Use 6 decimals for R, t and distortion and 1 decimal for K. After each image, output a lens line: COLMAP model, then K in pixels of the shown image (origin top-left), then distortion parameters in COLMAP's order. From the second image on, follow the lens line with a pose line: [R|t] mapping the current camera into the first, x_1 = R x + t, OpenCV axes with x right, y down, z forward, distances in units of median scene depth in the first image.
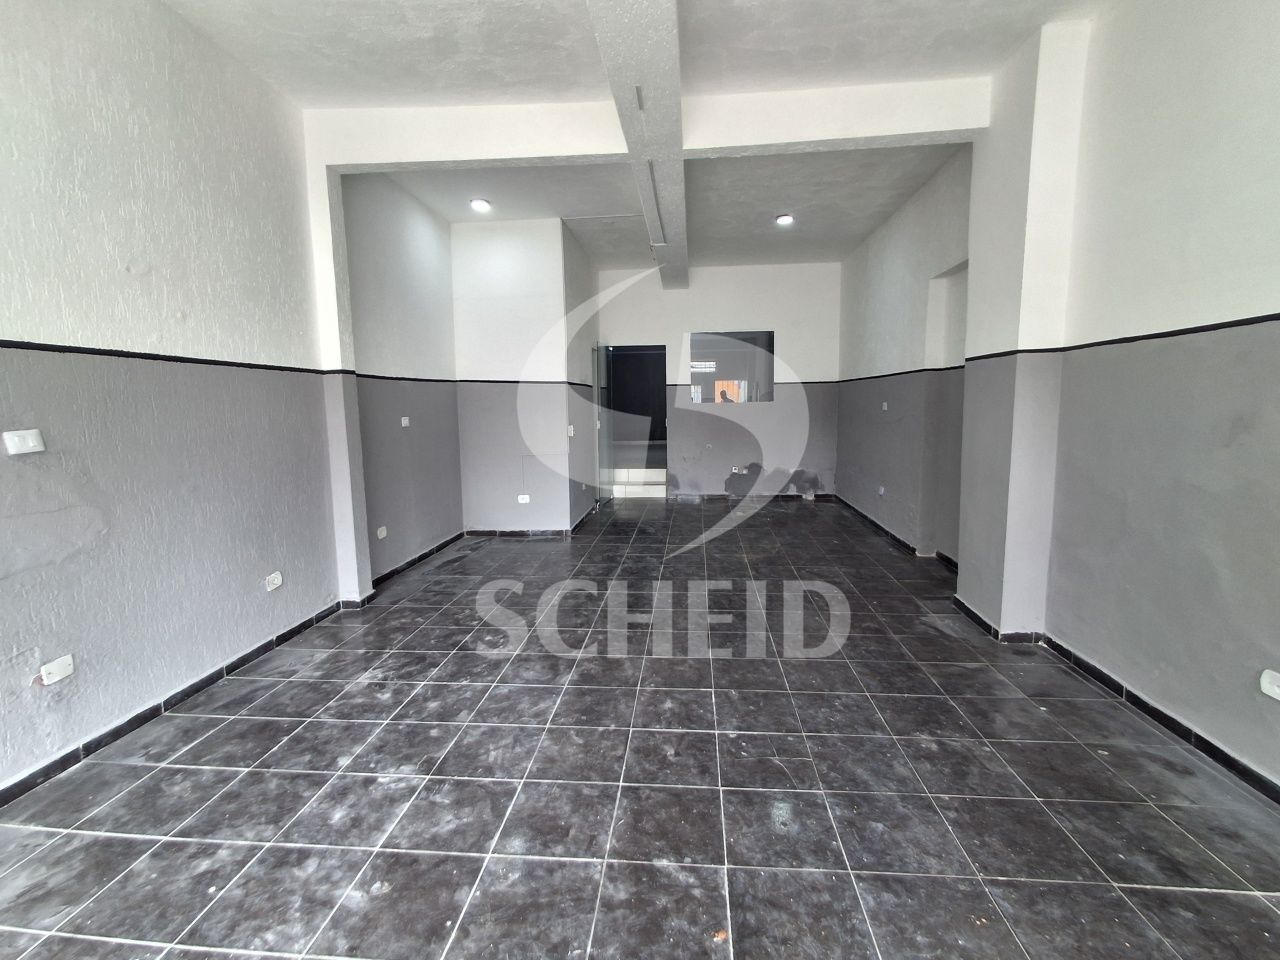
lens RADIAL K [[584.9, 0, 643.1], [0, 584.9, 479.3], [0, 0, 1]] dist [0.001273, -0.000113]
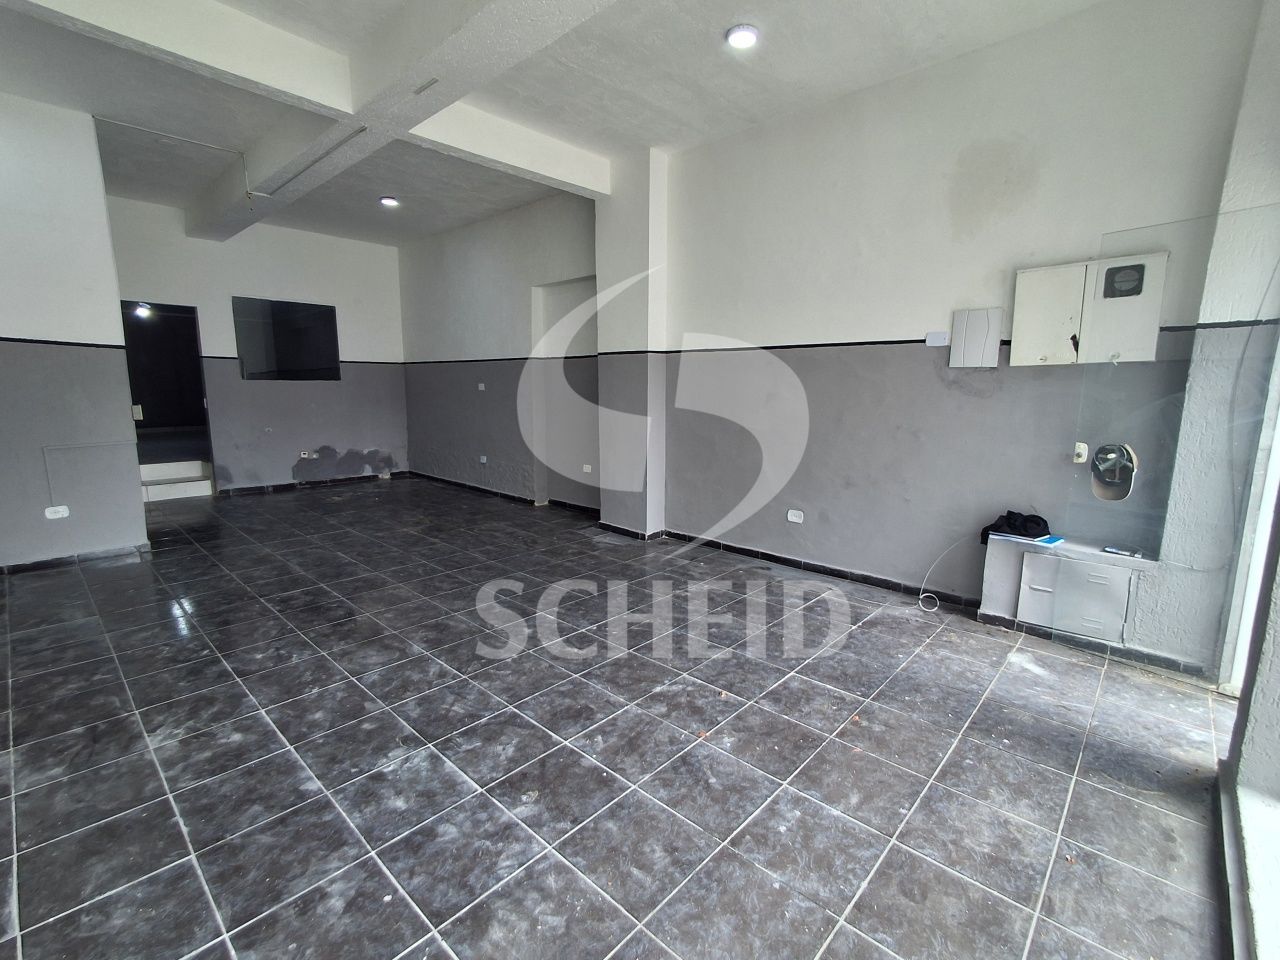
lens RADIAL K [[585.5, 0, 640.0], [0, 585.5, 480.0], [0, 0, 1]] dist [-0.000930, 0.001194]
pose [[0.612186, -0.104868, 0.783729, -0.862728], [0.083036, 0.994212, 0.068171, 0.016588], [-0.786342, 0.023345, 0.617350, 0.081328]]
